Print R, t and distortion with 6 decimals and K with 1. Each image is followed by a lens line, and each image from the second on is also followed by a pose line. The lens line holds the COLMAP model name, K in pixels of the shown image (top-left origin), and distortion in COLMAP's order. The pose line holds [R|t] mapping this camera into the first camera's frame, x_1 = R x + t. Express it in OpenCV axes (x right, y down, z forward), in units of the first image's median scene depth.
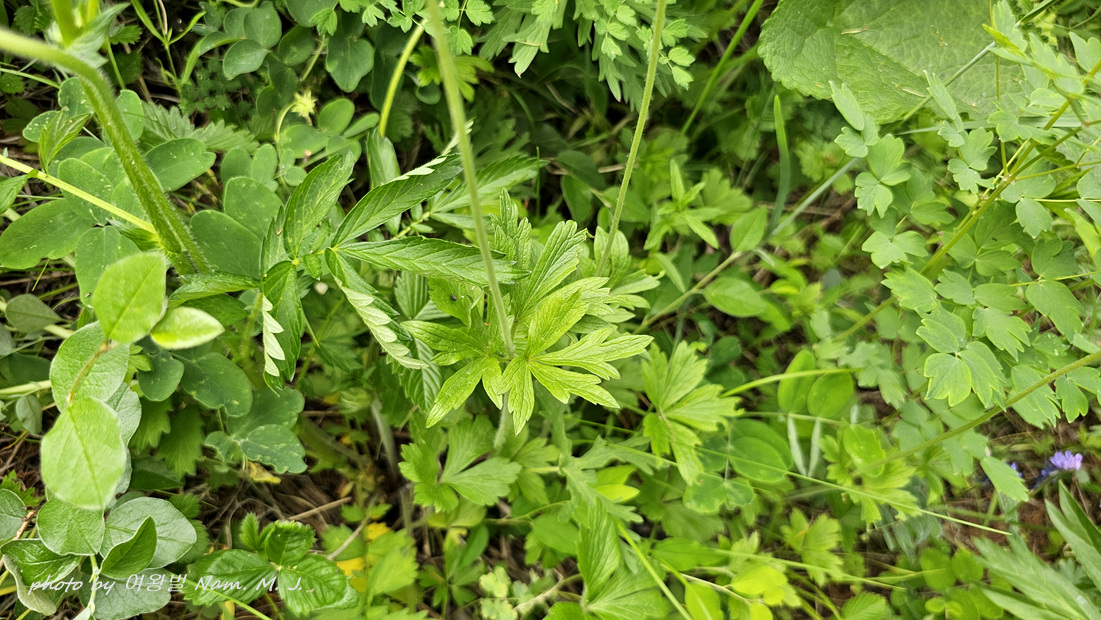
lens RADIAL K [[774.6, 0, 541.5], [0, 774.6, 303.5], [0, 0, 1]] dist [0.036358, -0.005122]
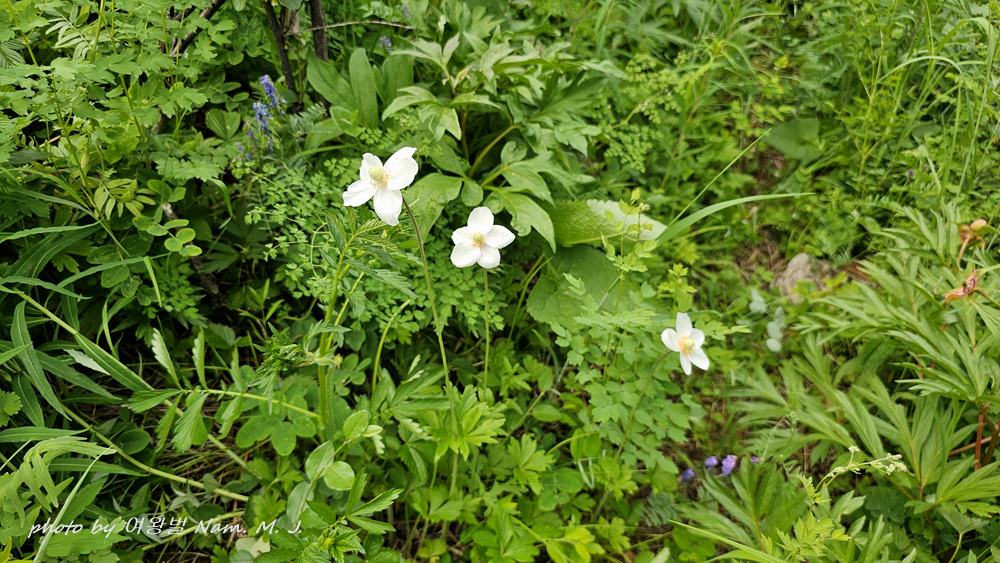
lens RADIAL K [[646.2, 0, 512.4], [0, 646.2, 274.3], [0, 0, 1]] dist [0.000017, -0.002292]
pose [[0.974714, -0.148462, 0.167010, -0.094352], [0.191774, 0.939397, -0.284175, 0.138519], [-0.114700, 0.309018, 0.944114, -0.899718]]
